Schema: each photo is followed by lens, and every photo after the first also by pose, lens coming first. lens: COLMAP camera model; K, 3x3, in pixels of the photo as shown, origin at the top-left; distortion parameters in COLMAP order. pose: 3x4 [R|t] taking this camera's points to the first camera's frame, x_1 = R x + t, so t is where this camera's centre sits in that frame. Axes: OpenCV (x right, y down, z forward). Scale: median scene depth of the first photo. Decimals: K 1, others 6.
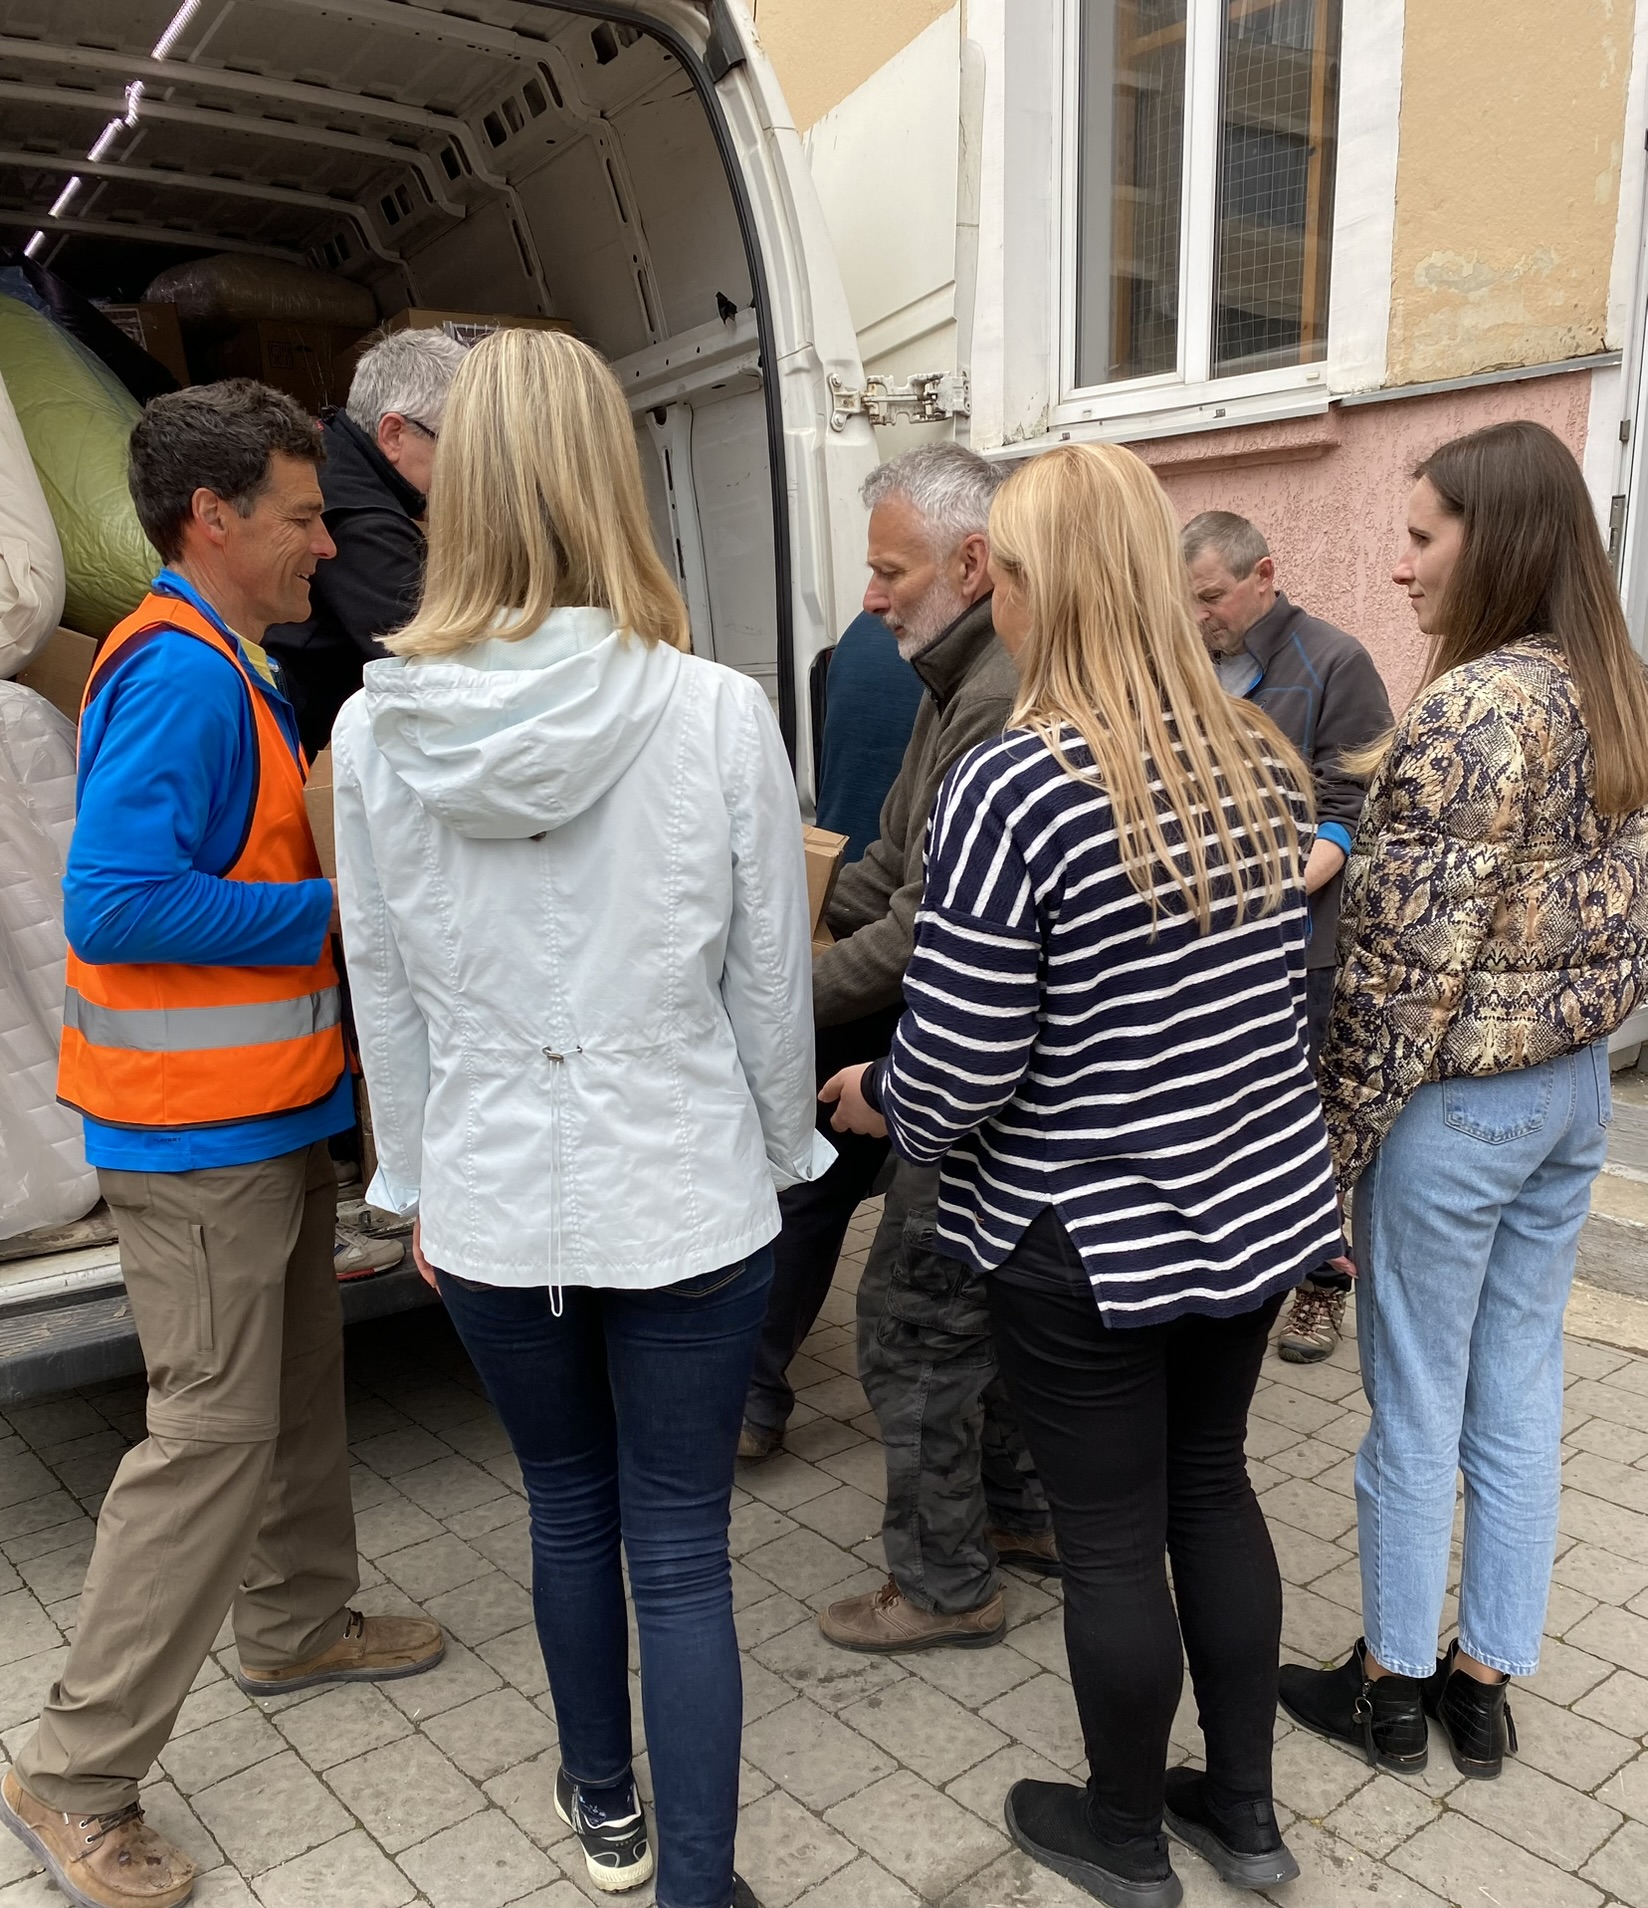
lens RADIAL K [[1817.6, 0, 877.0], [0, 1817.6, 1107.2], [0, 0, 1]] dist [0.018681, 0.000000]
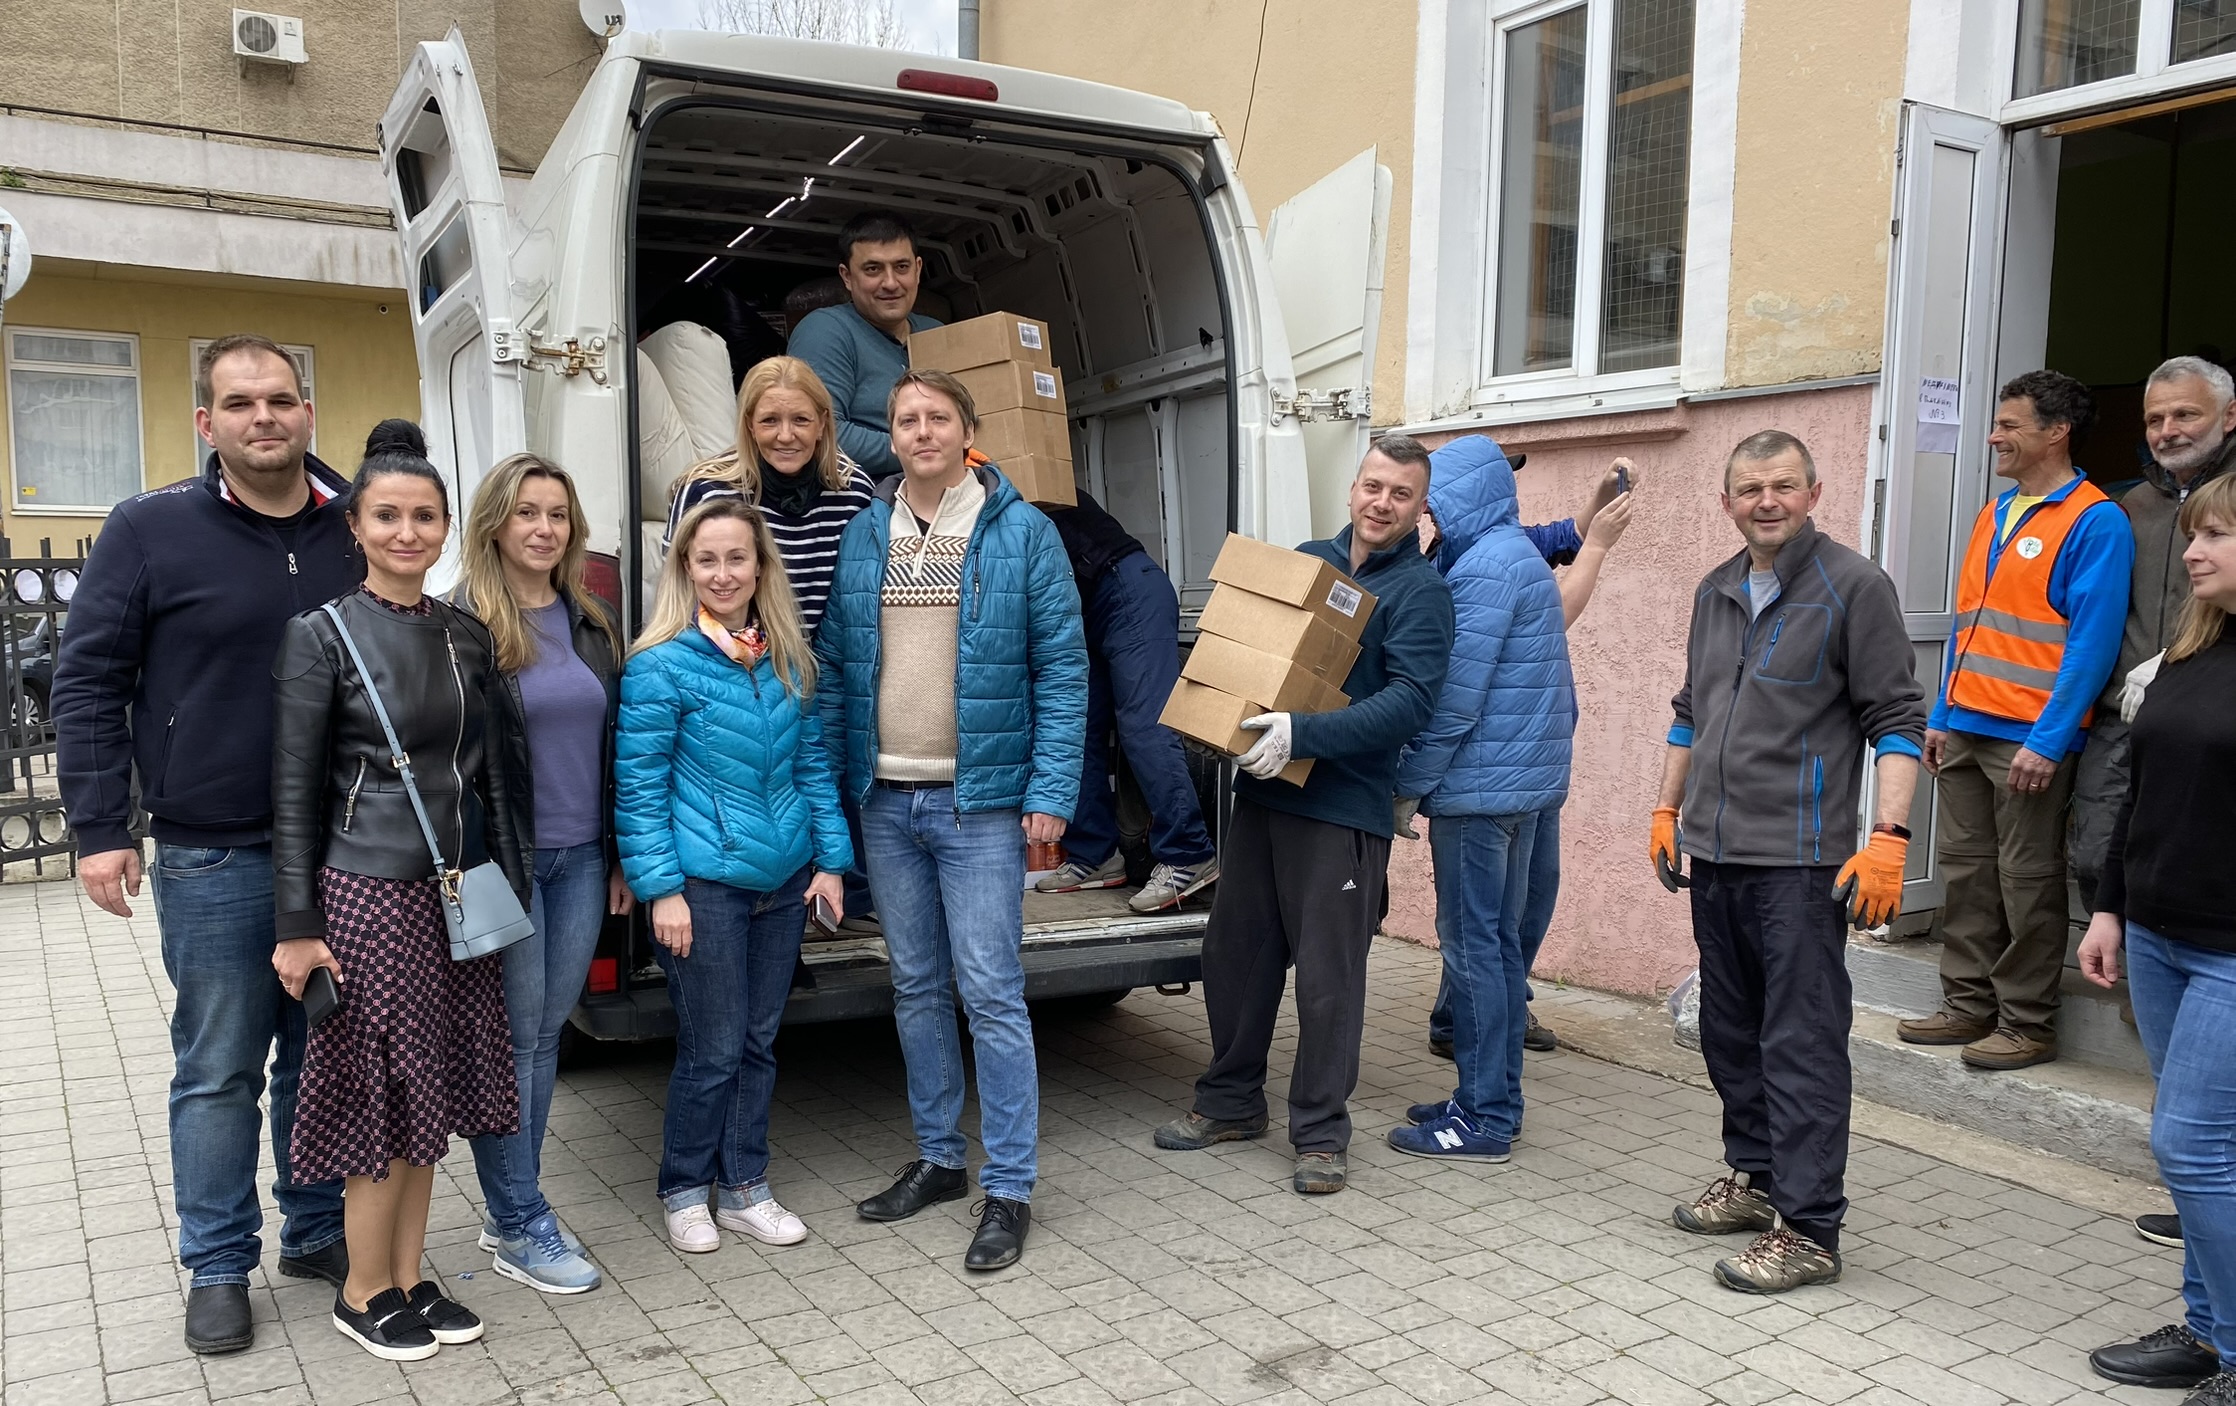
lens RADIAL K [[1955.5, 0, 1118.8], [0, 1955.5, 782.8], [0, 0, 1]] dist [0.039111, -0.048515]
pose [[0.990209, 0.045909, -0.131829, 0.058822], [-0.064099, 0.988462, -0.137235, 0.103603], [0.124008, 0.144341, 0.981727, -0.399376]]
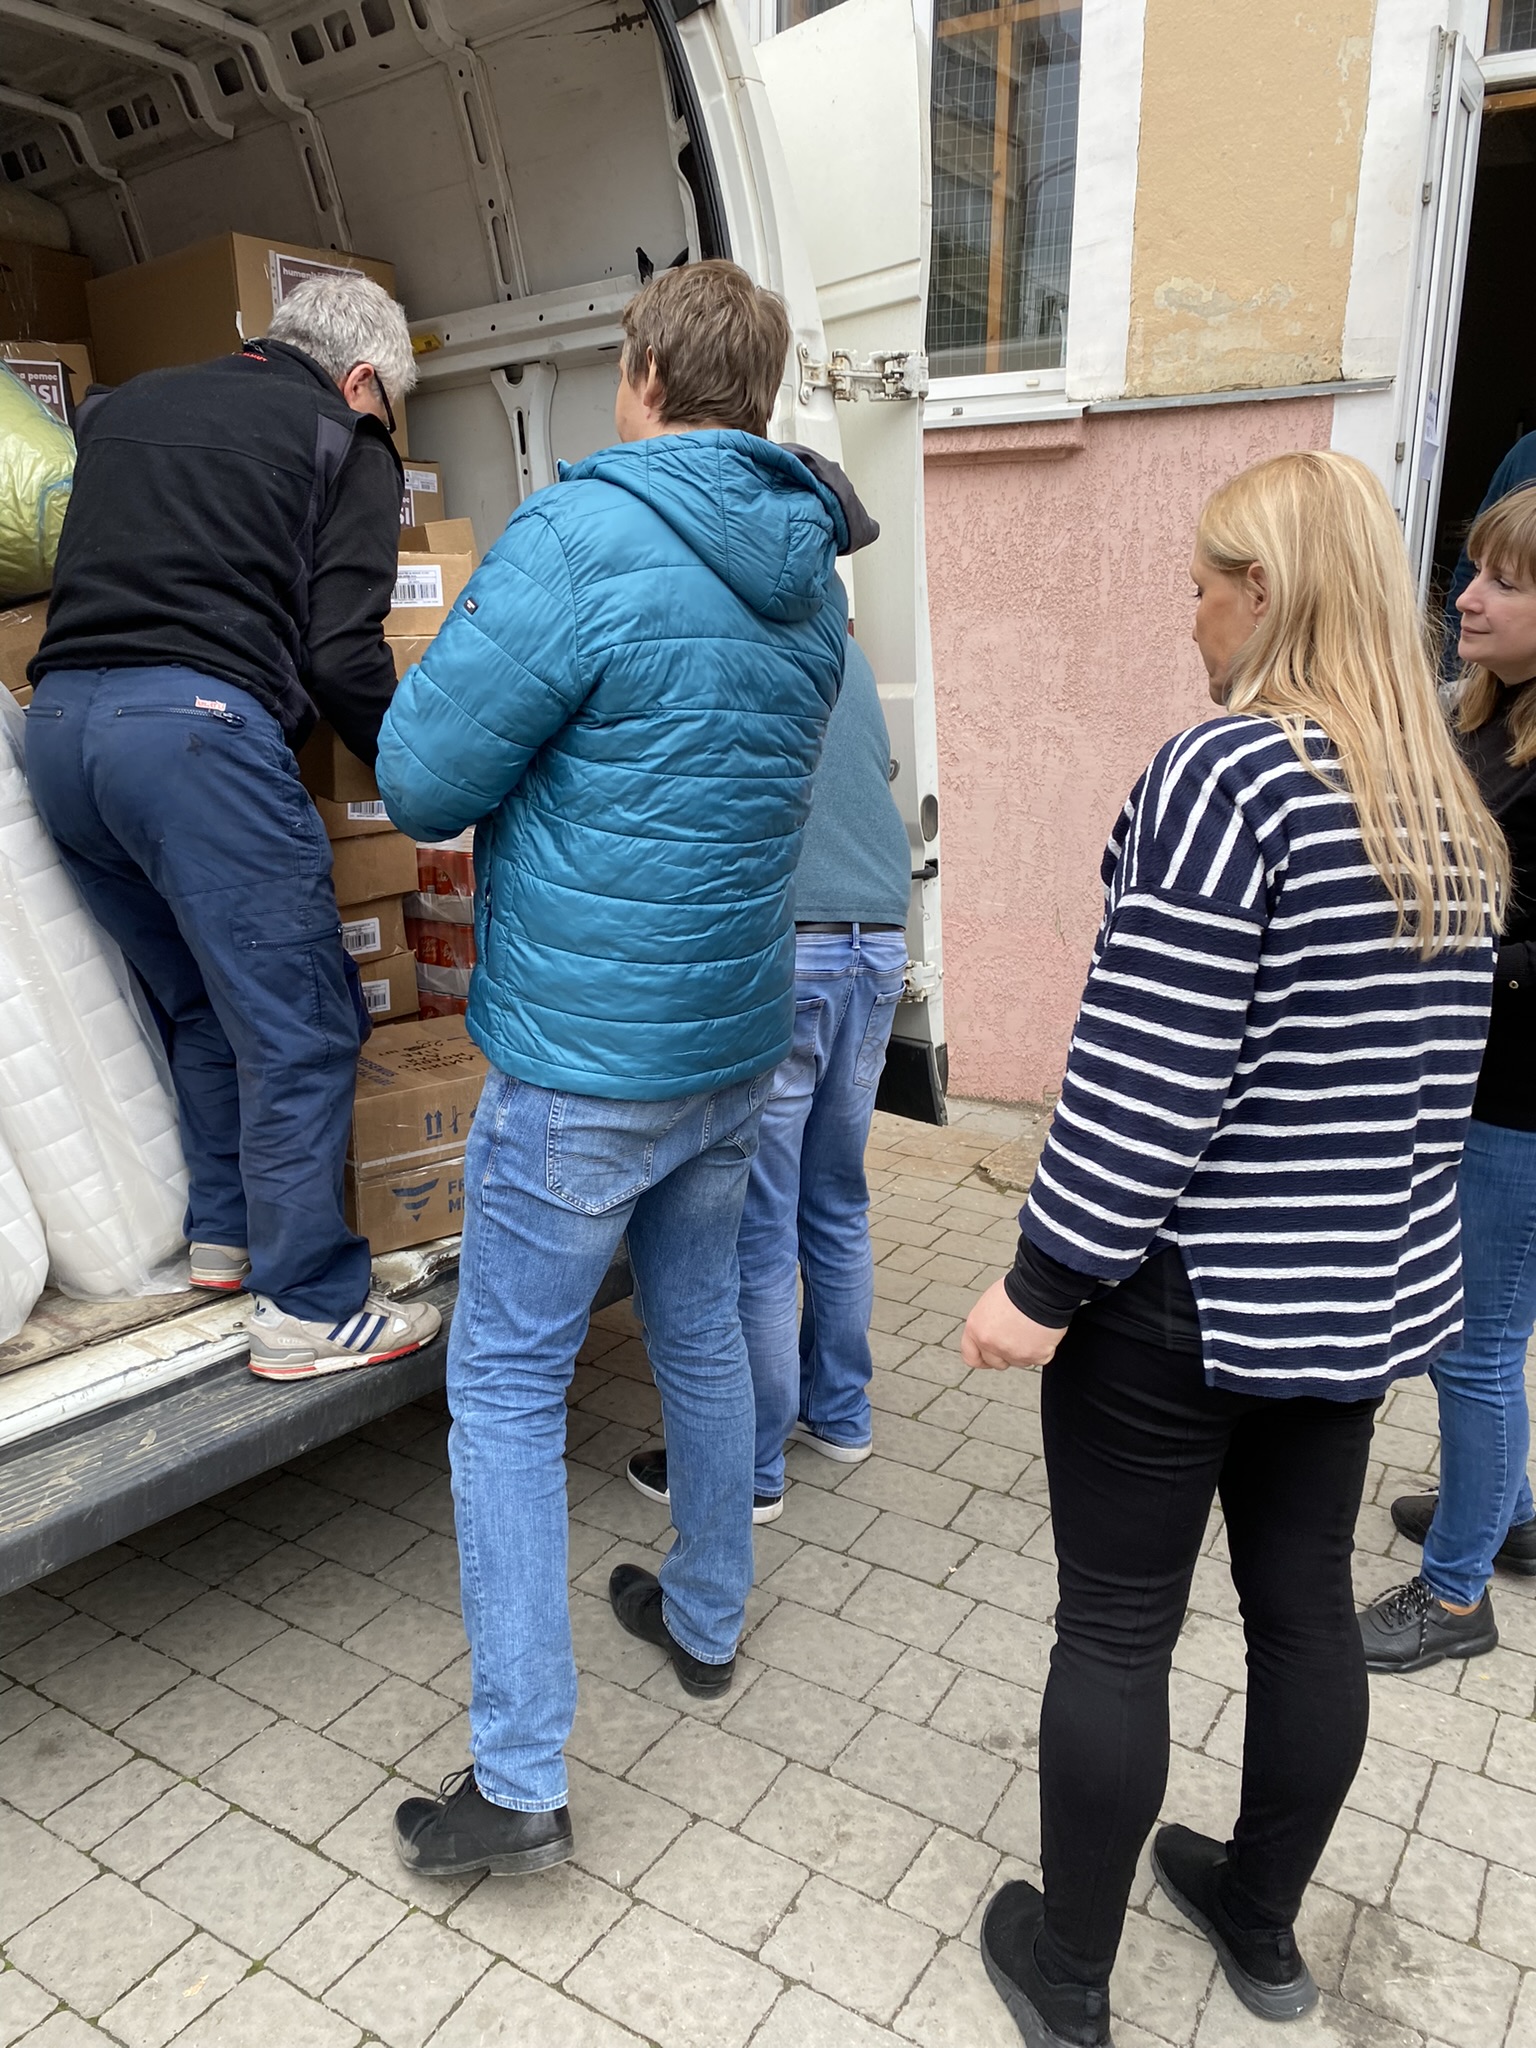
lens RADIAL K [[1647.8, 0, 771.8], [0, 1647.8, 1023.3], [0, 0, 1]] dist [0.009768, 0.008815]
pose [[0.952407, -0.044577, 0.301553, -0.255760], [0.046322, 0.998926, 0.001364, -0.039708], [-0.301290, 0.012670, 0.953448, 0.150620]]
